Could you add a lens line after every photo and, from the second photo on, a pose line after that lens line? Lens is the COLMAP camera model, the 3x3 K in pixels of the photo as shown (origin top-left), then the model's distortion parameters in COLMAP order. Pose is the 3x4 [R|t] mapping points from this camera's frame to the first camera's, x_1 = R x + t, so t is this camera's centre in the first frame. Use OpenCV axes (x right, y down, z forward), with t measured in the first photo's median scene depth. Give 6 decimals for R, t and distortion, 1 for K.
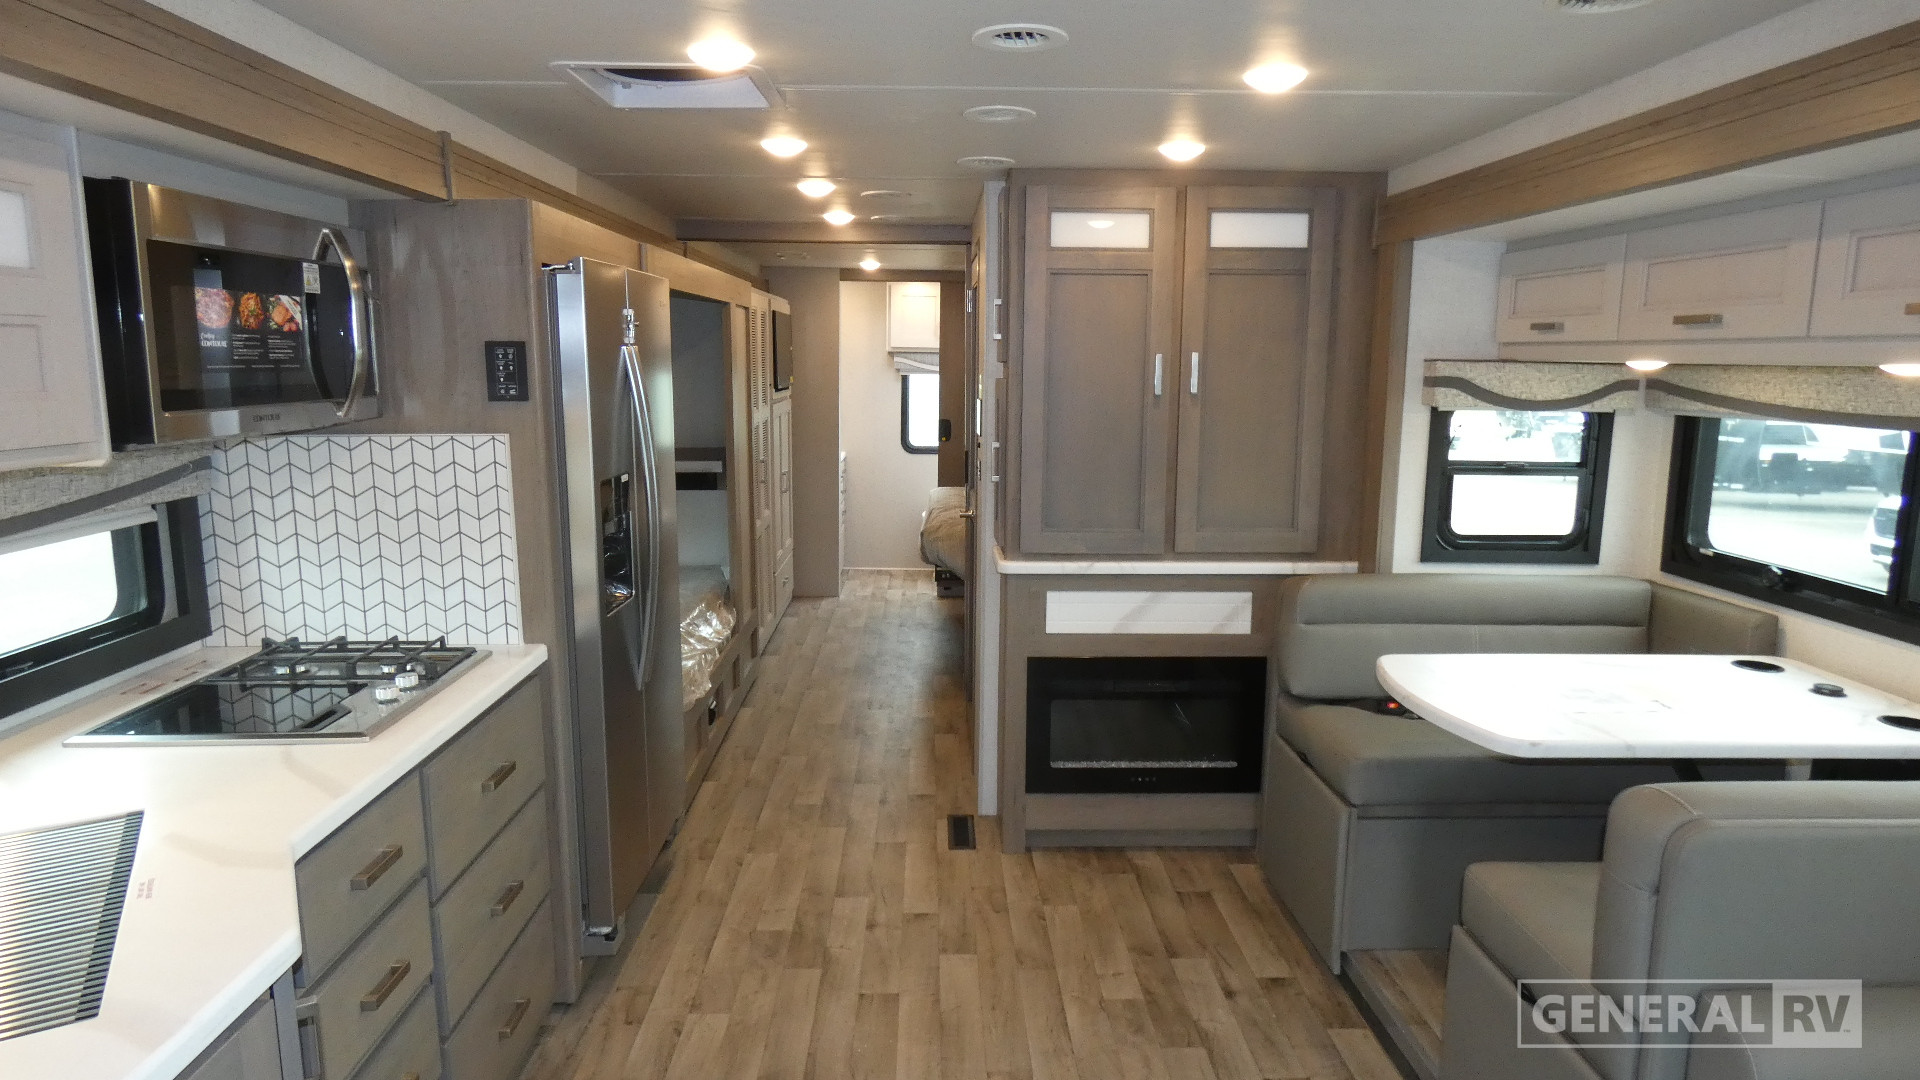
lens RADIAL K [[1145.0, 0, 956.4], [0, 1145.0, 534.8], [0, 0, 1]] dist [-0.007646, 0.001591]
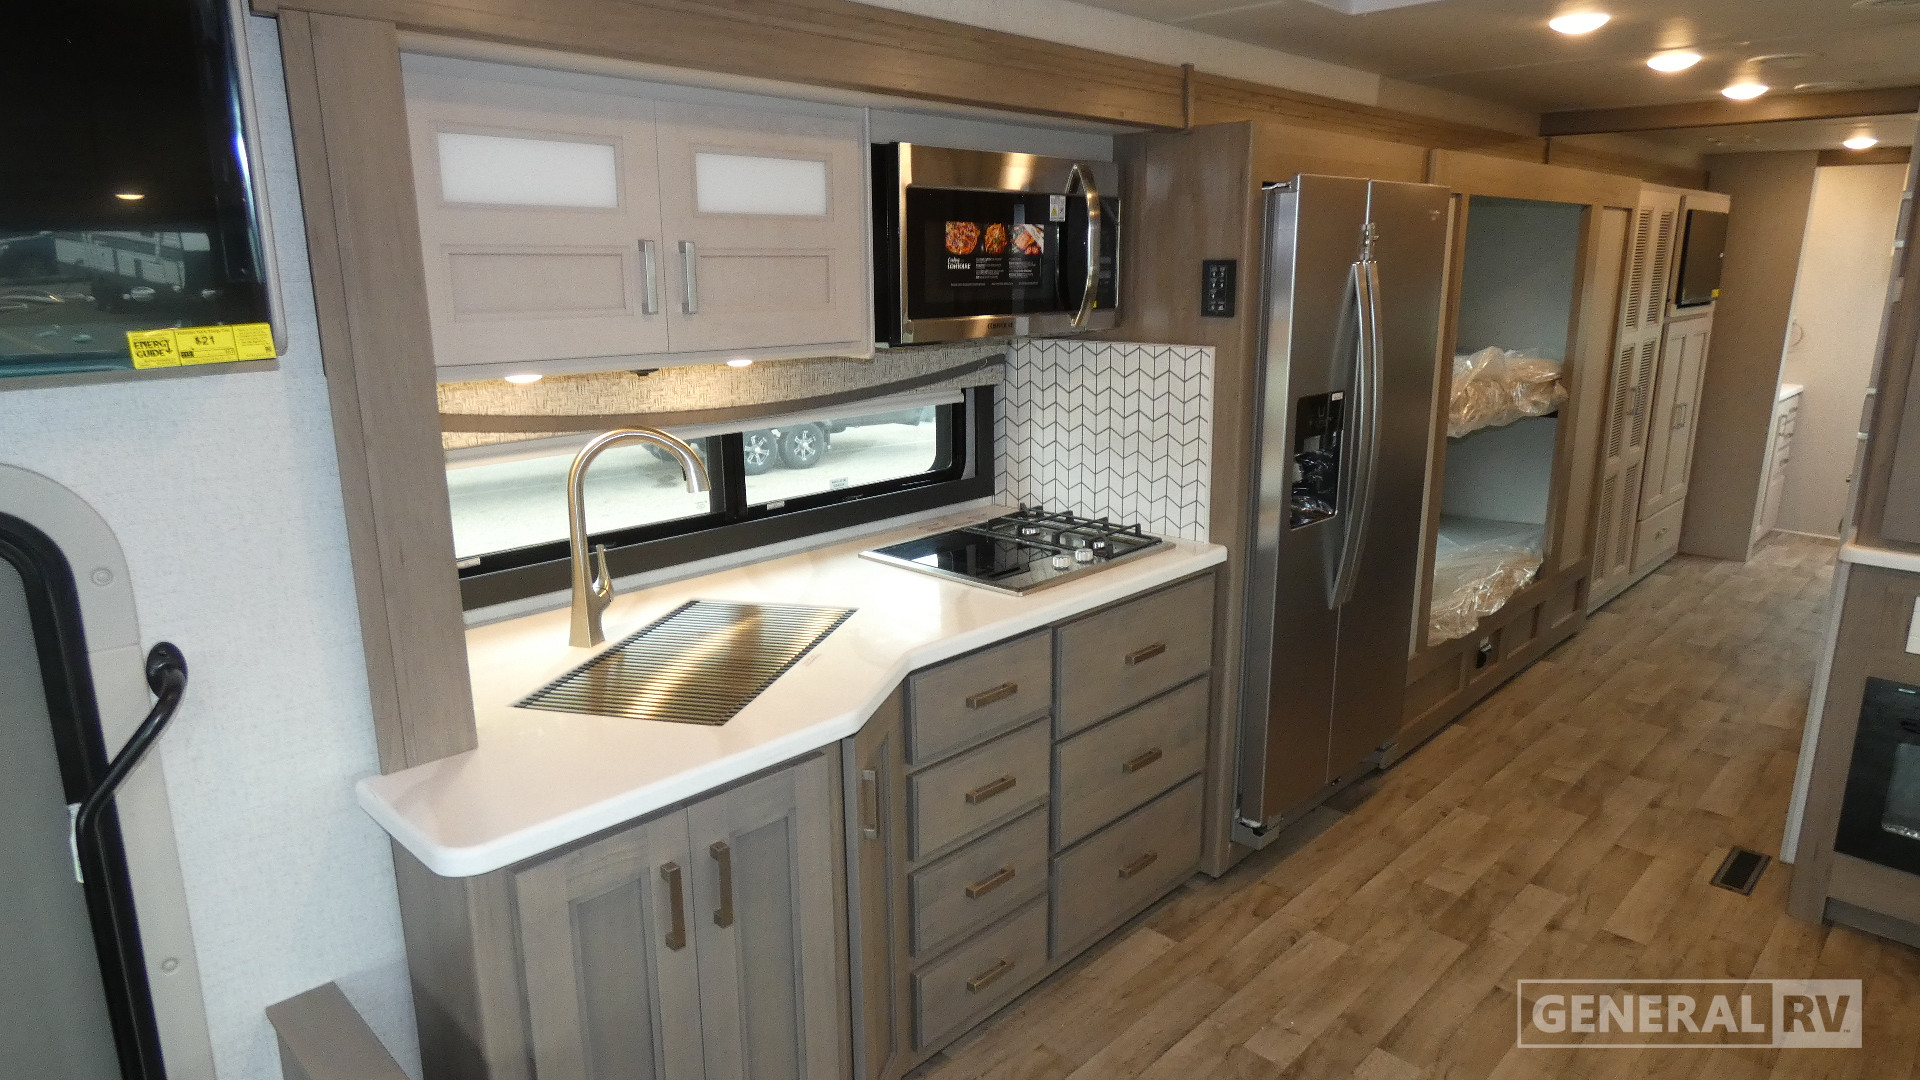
lens RADIAL K [[1145.0, 0, 950.5], [0, 1145.0, 536.7], [0, 0, 1]] dist [-0.007646, 0.001591]
pose [[0.692089, 0.163863, -0.702966, 0.195927], [-0.104910, 0.986385, 0.126643, -0.020276], [0.714147, -0.013900, 0.699857, 0.062034]]
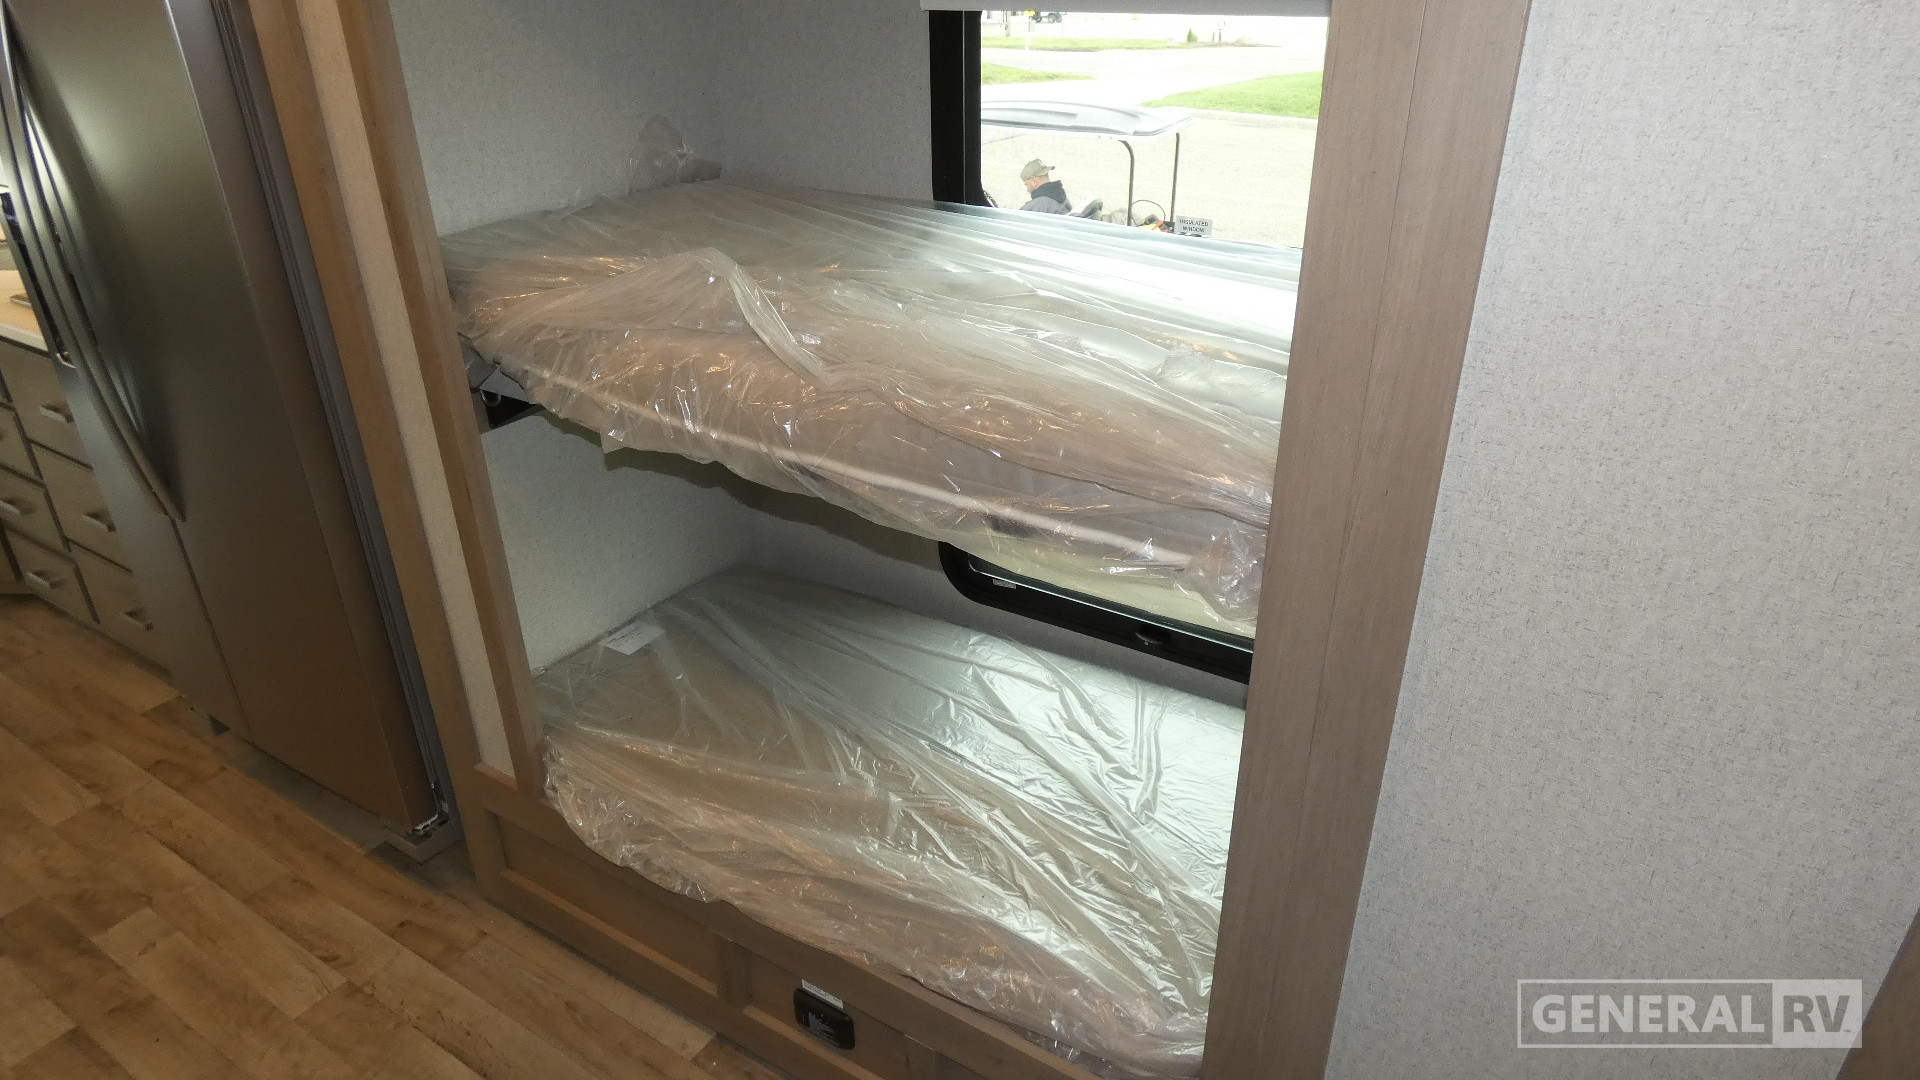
lens RADIAL K [[1145.0, 0, 954.4], [0, 1145.0, 545.1], [0, 0, 1]] dist [-0.007646, 0.001591]
pose [[-0.561168, 0.382614, -0.733960, -0.031083], [-0.121268, 0.839169, 0.530178, -0.288762], [0.818770, 0.386525, -0.424516, 1.792542]]
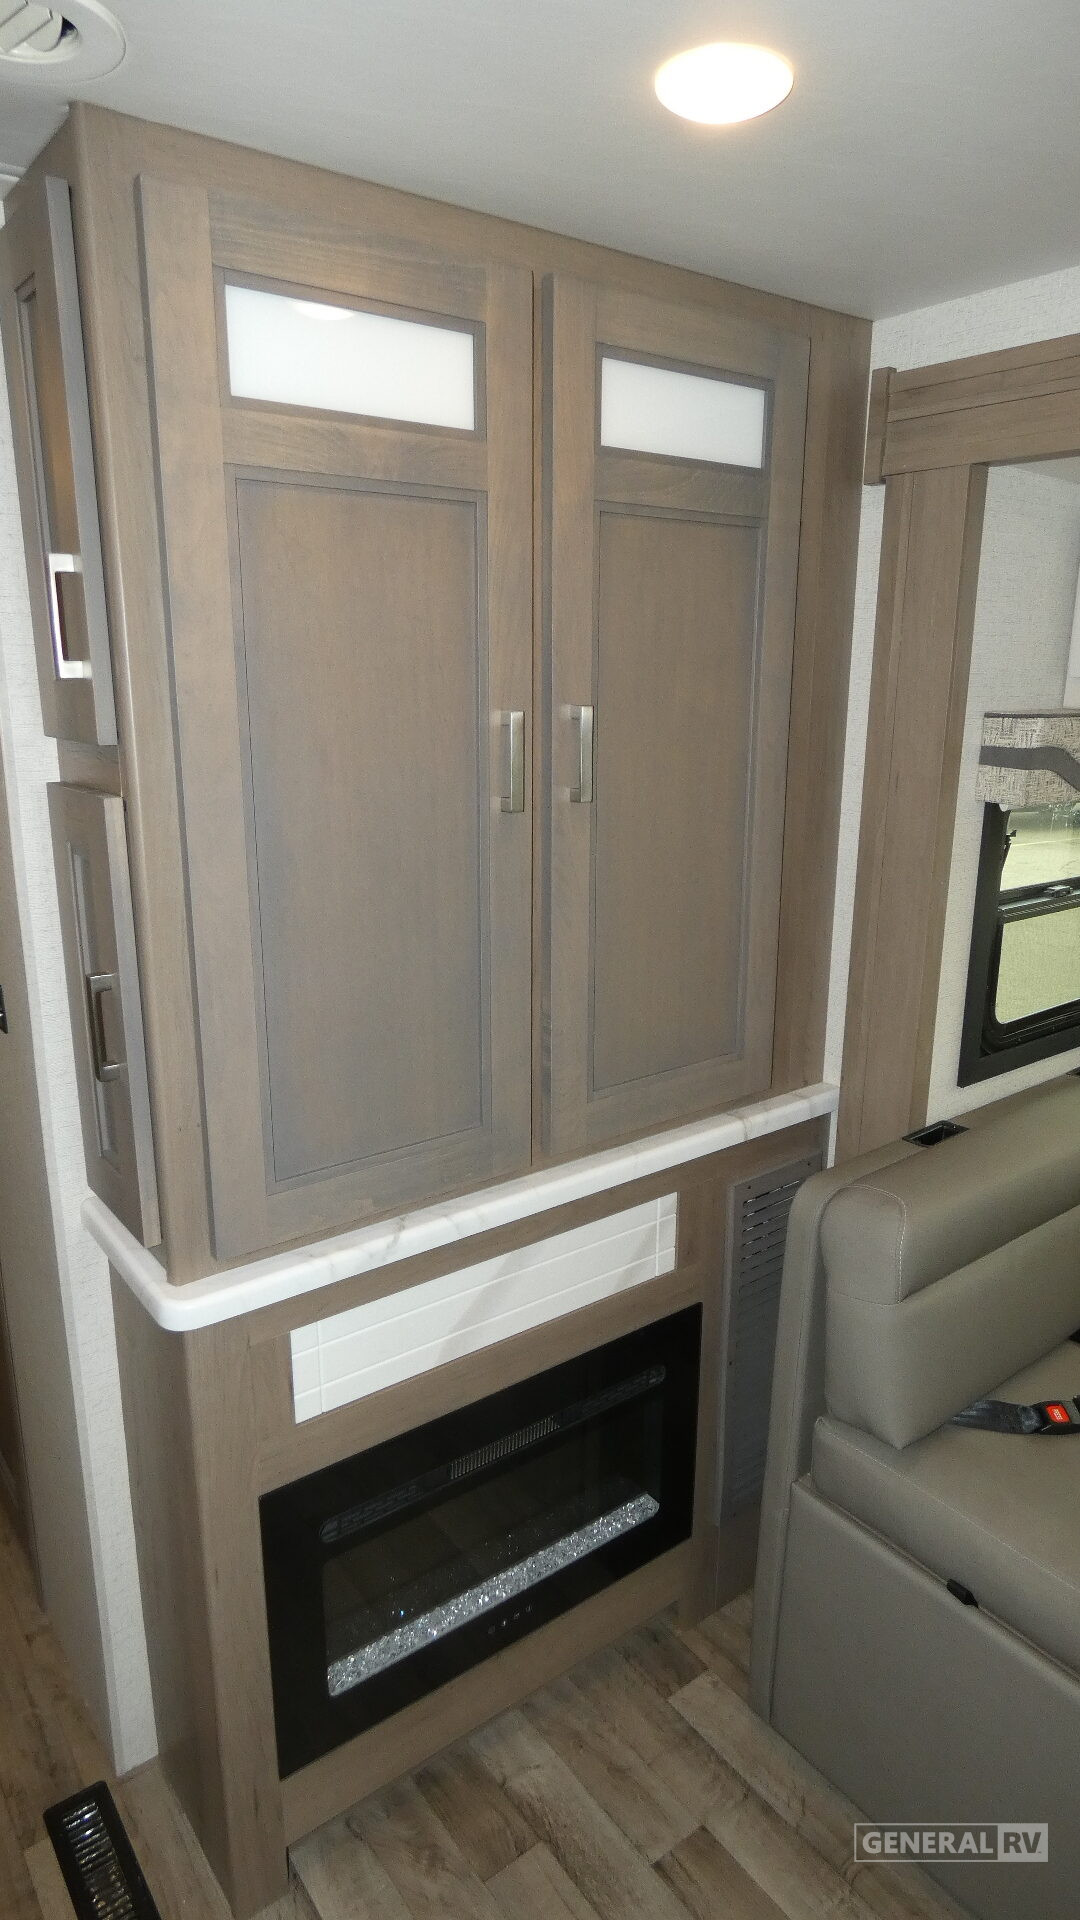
lens RADIAL K [[1145.0, 0, 556.5], [0, 1145.0, 951.8], [0, 0, 1]] dist [-0.007646, 0.001591]
pose [[0.814561, -0.147448, 0.561025, -0.086303], [0.094706, 0.987982, 0.122155, -0.220741], [-0.572295, -0.046370, 0.818736, 1.186849]]
